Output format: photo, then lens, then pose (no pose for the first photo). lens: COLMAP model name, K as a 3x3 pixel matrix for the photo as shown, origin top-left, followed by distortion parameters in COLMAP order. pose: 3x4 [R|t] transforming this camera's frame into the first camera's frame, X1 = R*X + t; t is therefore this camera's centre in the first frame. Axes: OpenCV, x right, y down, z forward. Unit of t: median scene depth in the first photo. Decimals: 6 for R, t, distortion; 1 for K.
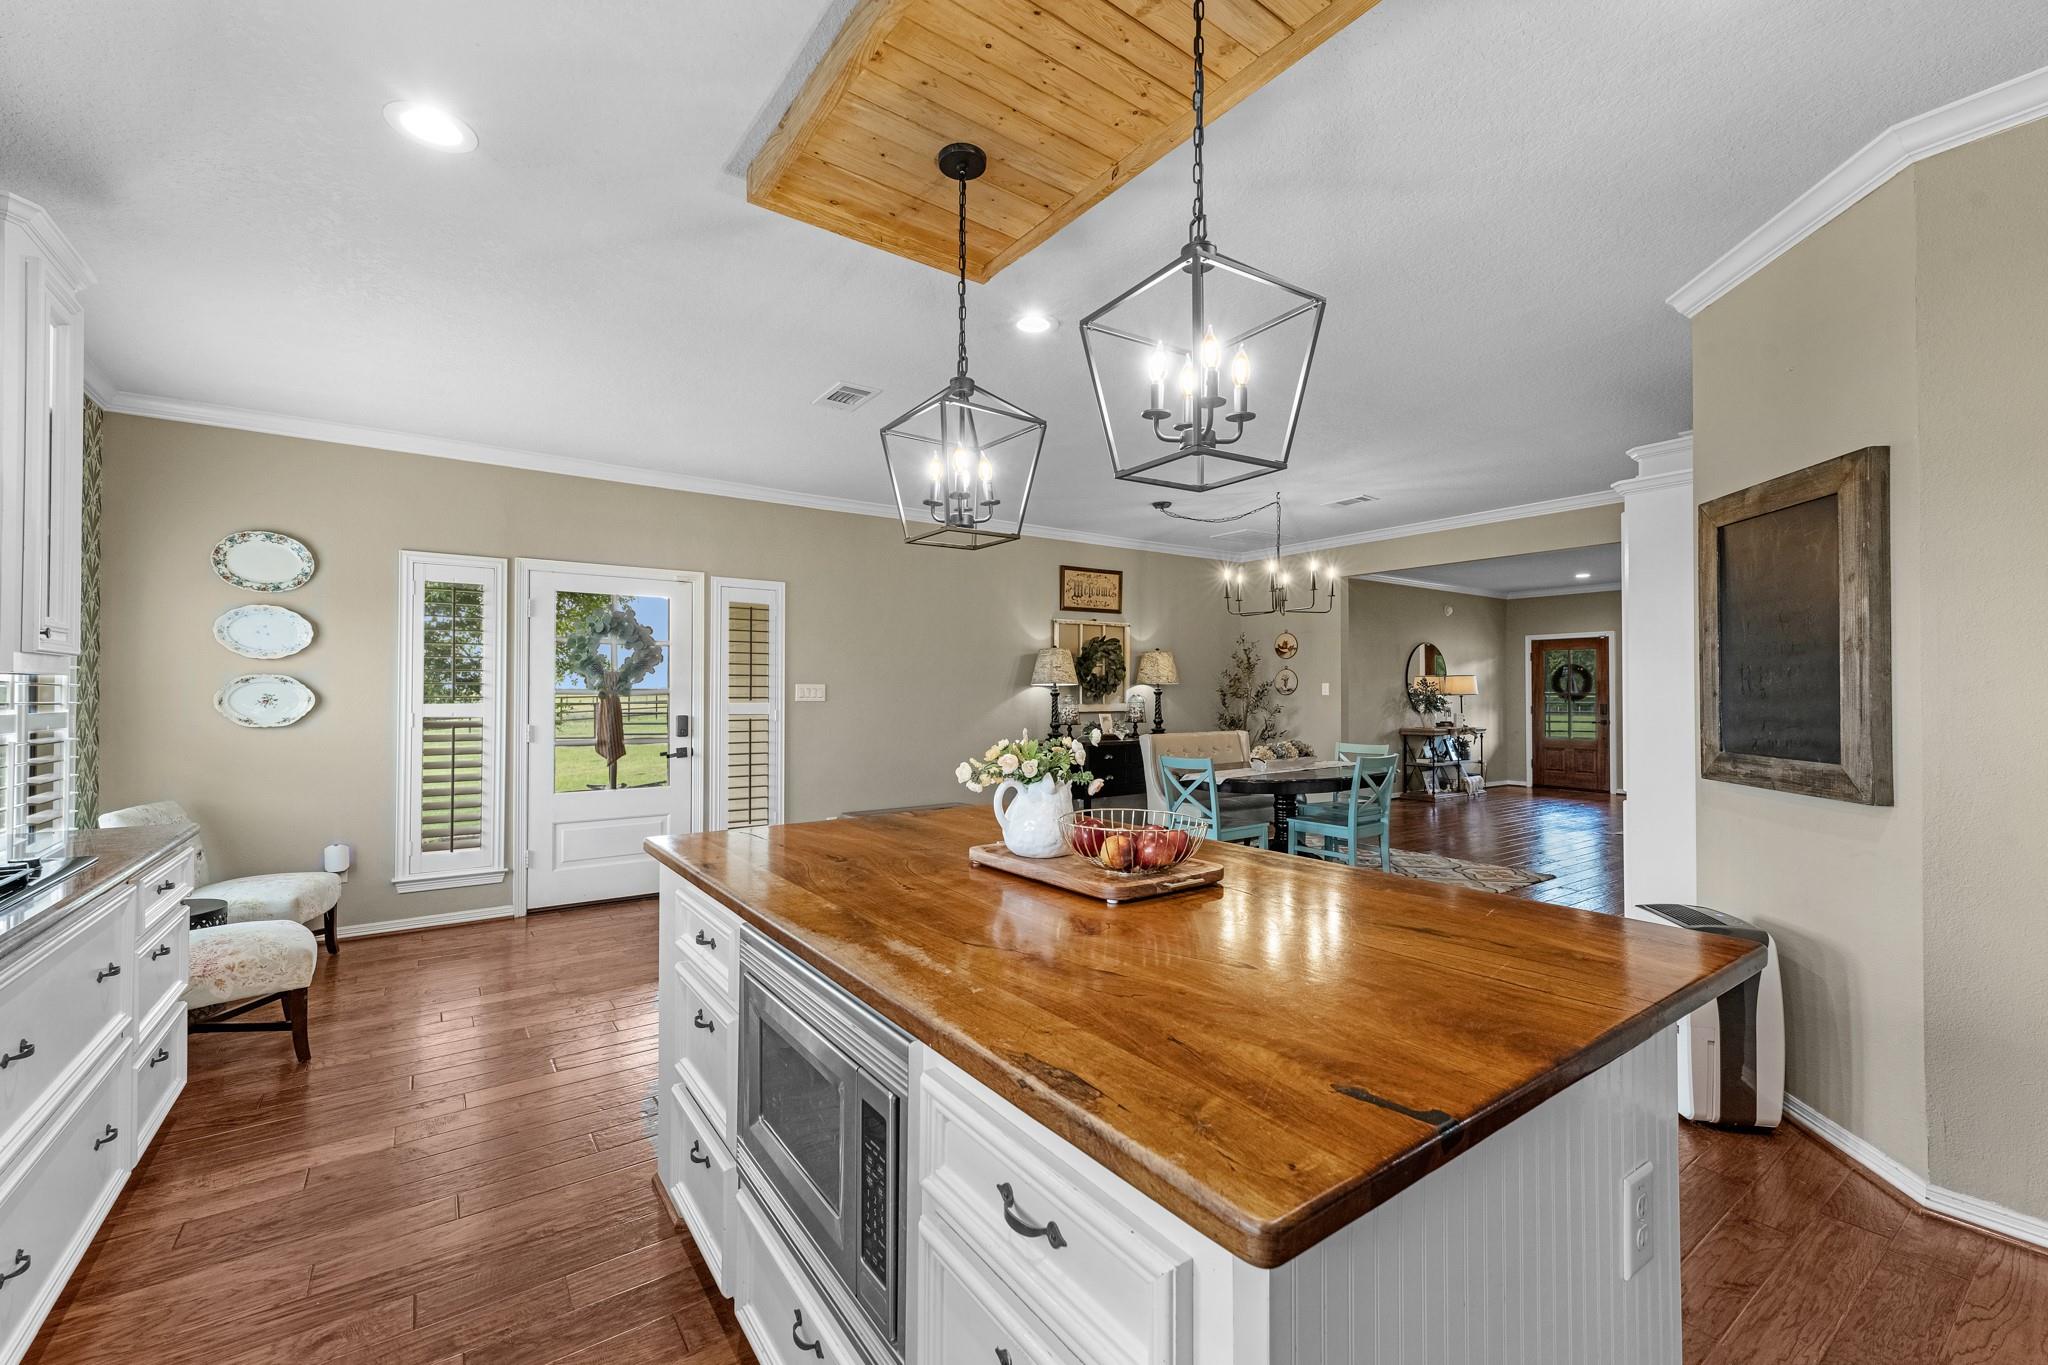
lens RADIAL K [[822.1, 0, 1025.6], [0, 822.1, 689.9], [0, 0, 1]] dist [0.001070, -0.000392]
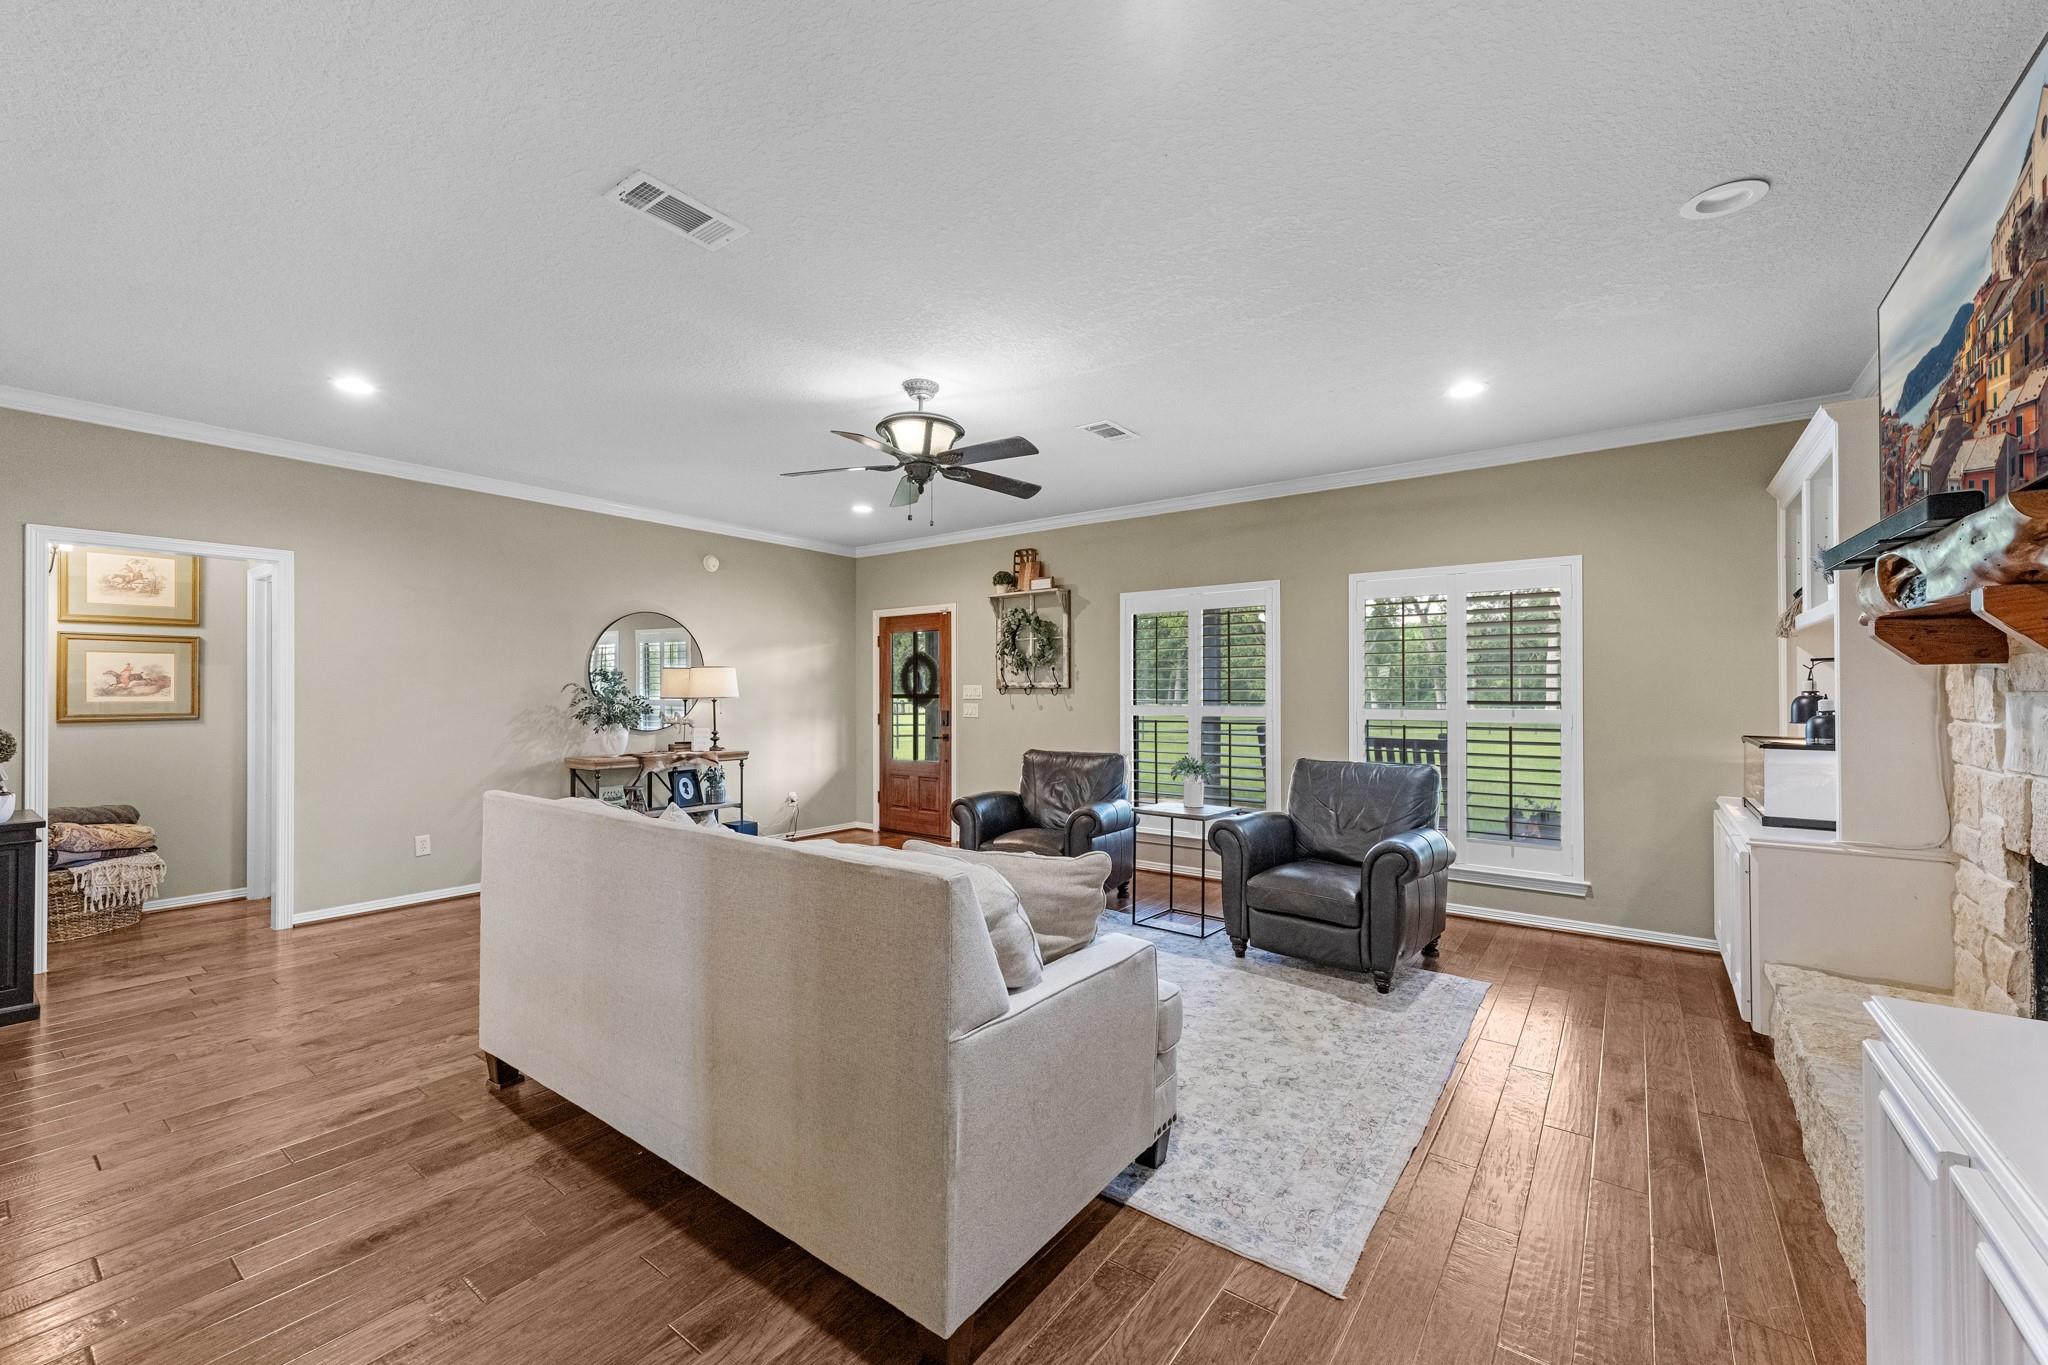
lens RADIAL K [[822.1, 0, 1029.2], [0, 822.1, 688.9], [0, 0, 1]] dist [0.001070, -0.000392]
pose [[0.938557, -0.004455, 0.345095, 0.500097], [0.003939, 0.999990, 0.002196, -0.001405], [-0.345101, -0.000702, 0.938565, 0.316839]]
